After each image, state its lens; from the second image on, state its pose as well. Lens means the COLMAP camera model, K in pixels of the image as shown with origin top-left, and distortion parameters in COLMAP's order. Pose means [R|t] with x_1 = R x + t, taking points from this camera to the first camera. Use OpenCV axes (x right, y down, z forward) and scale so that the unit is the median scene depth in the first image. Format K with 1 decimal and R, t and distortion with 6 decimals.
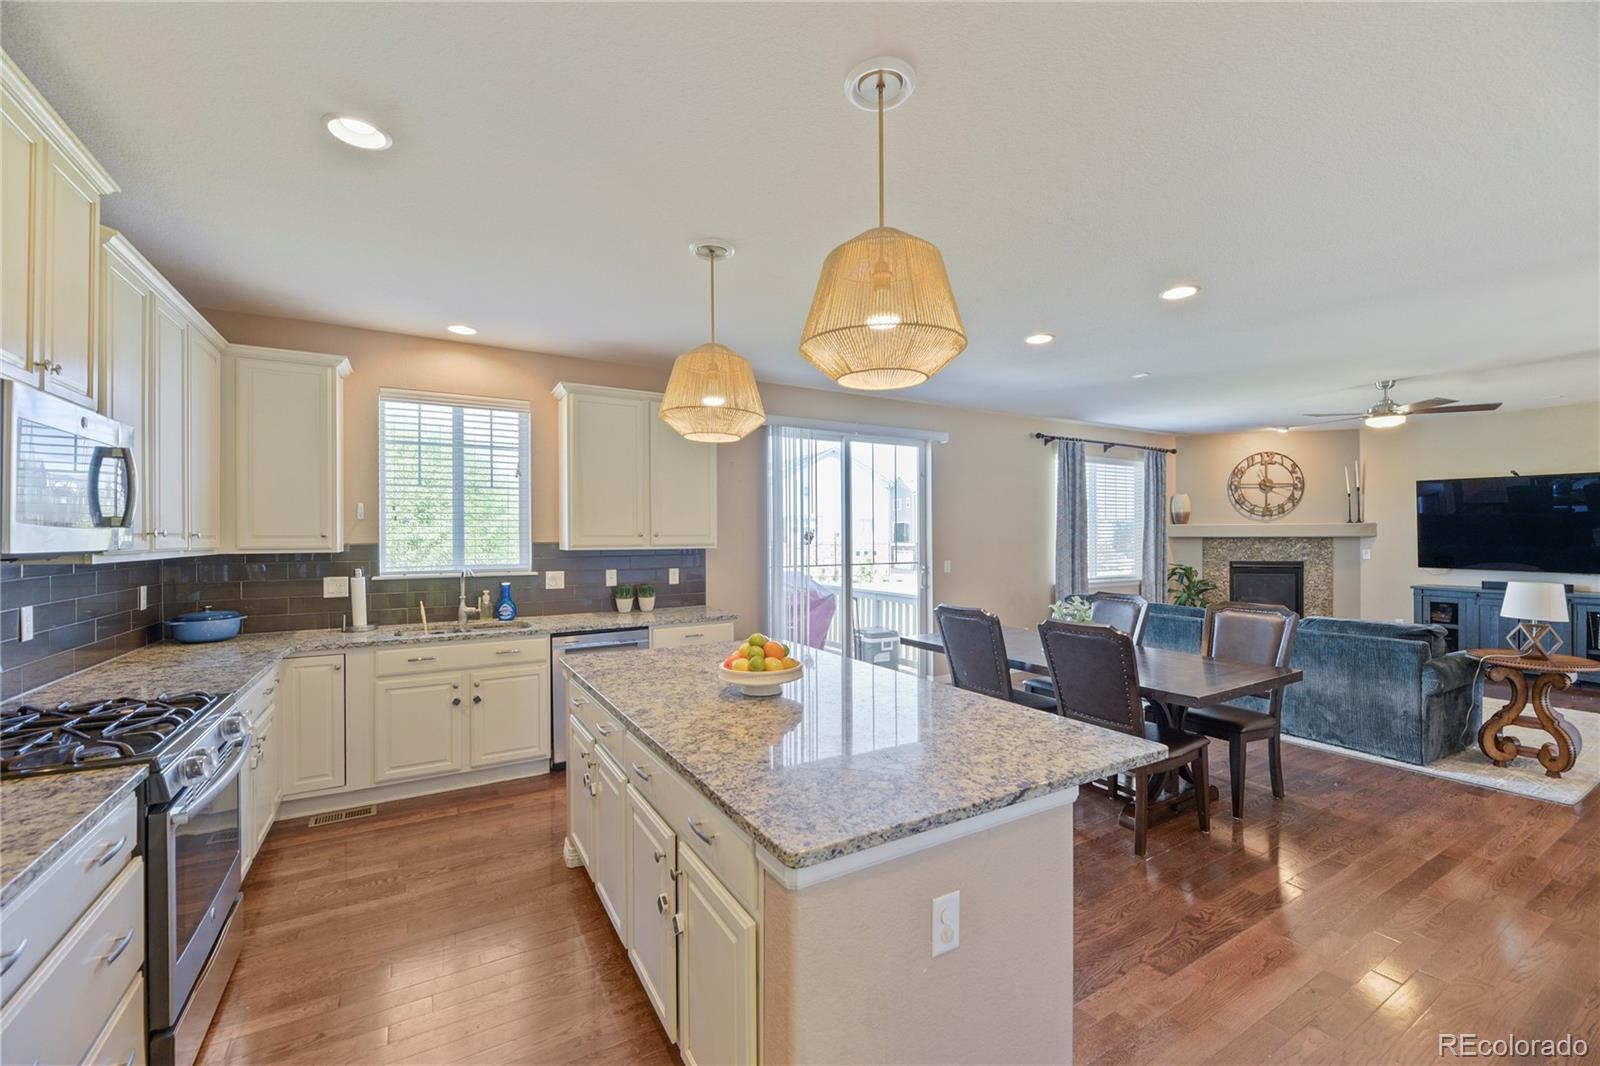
lens RADIAL K [[658.7, 0, 796.0], [0, 658.7, 534.0], [0, 0, 1]] dist [-0.003113, -0.000491]
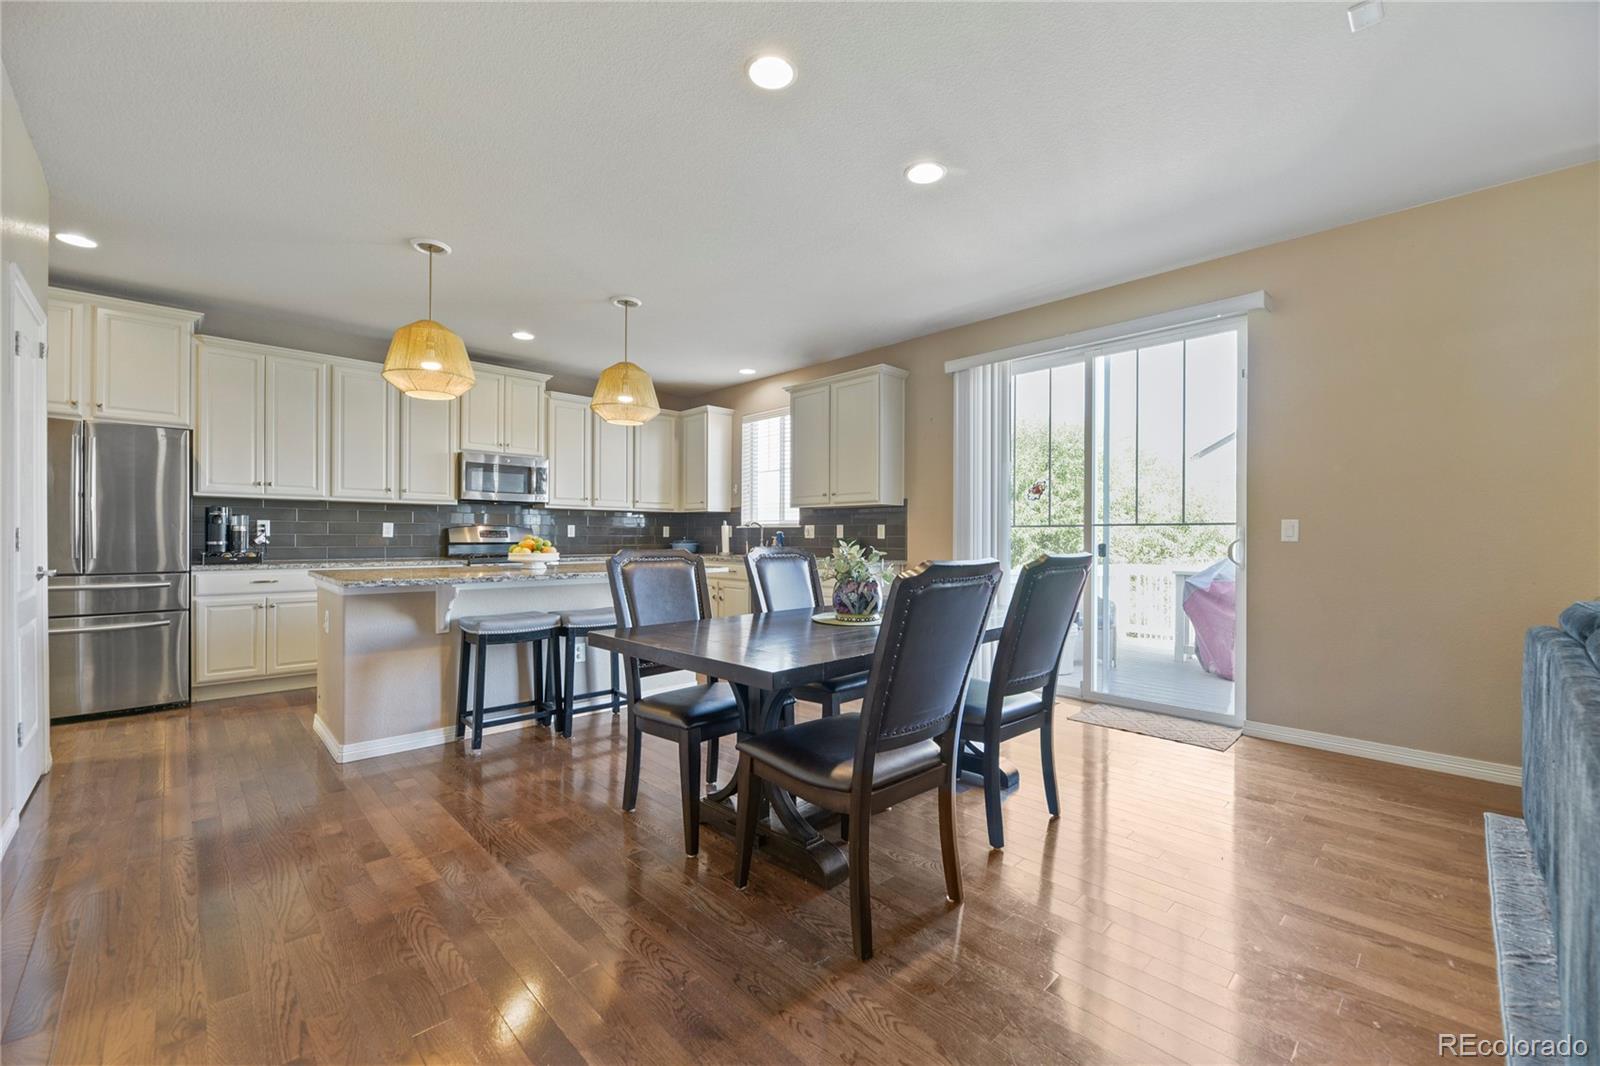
lens RADIAL K [[658.7, 0, 796.0], [0, 658.7, 534.0], [0, 0, 1]] dist [-0.003113, -0.000491]
pose [[0.216142, -0.000981, -0.976361, 0.954738], [-0.001025, 0.999999, -0.001231, 0.077186], [0.976361, 0.001267, 0.216141, 0.684109]]
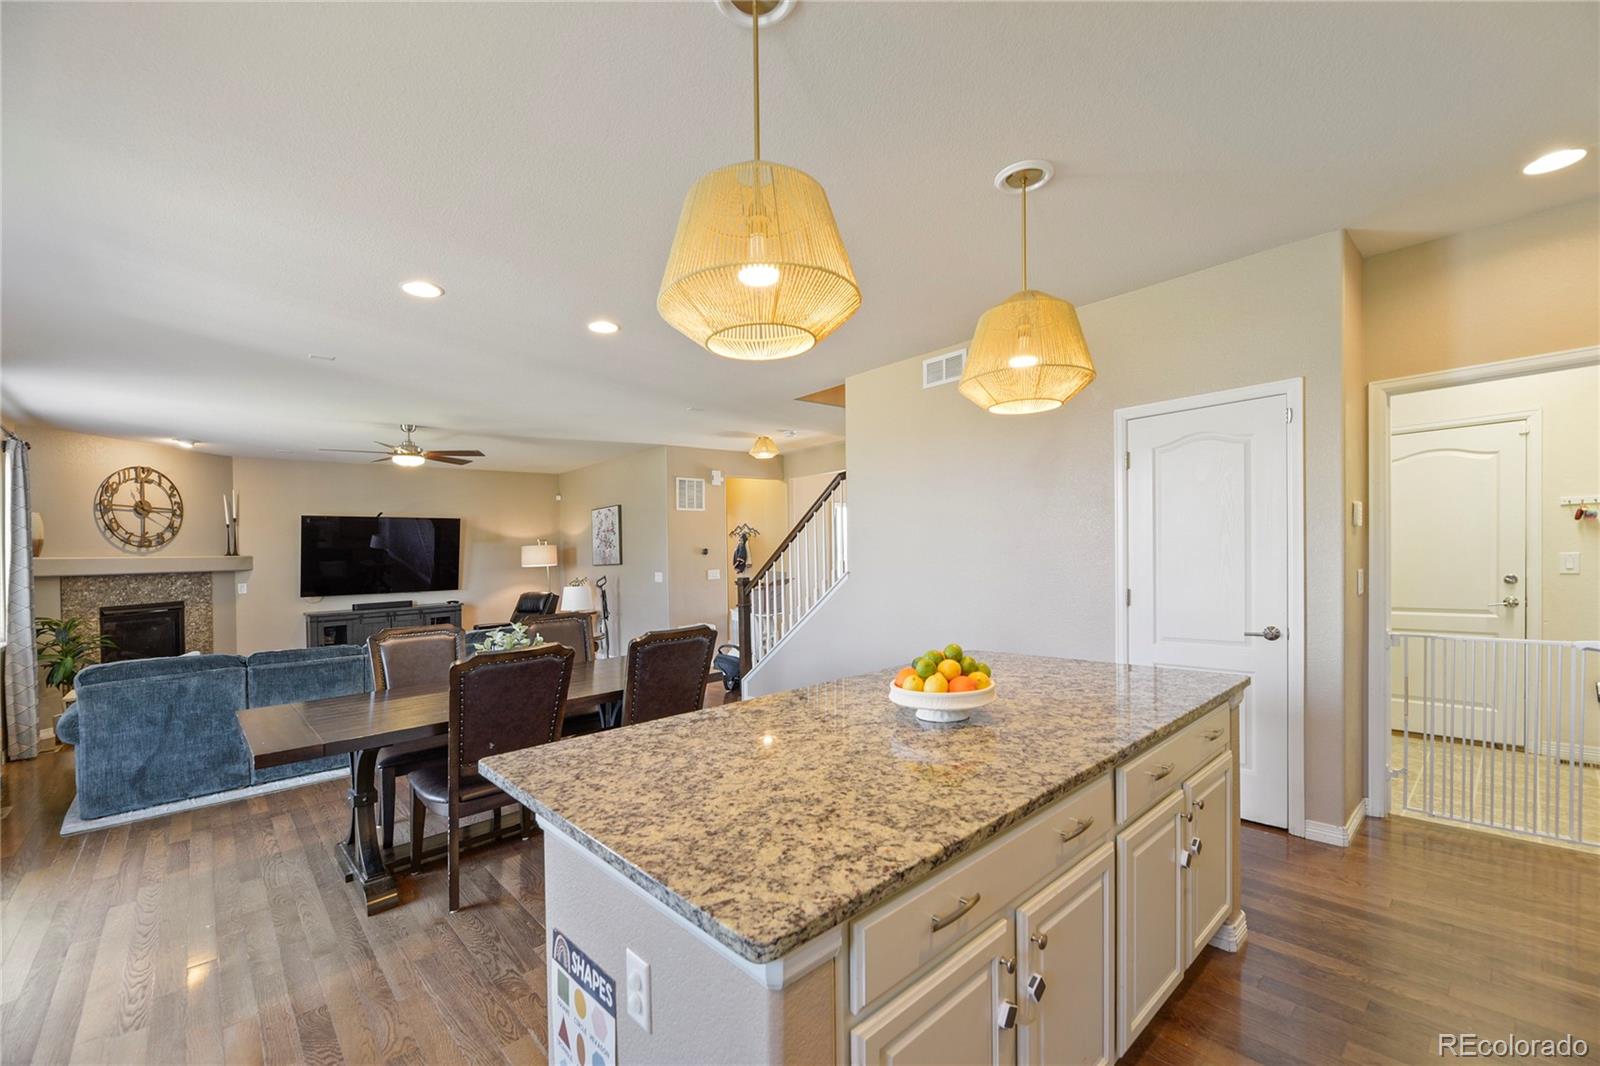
lens RADIAL K [[652.4, 0, 817.1], [0, 652.4, 543.0], [0, 0, 1]] dist [-0.000293, -0.002909]
pose [[-0.216914, 0.024999, 0.975870, -0.430230], [0.033401, 0.999277, -0.018174, 0.017506], [-0.975619, 0.028653, -0.217593, 0.697177]]
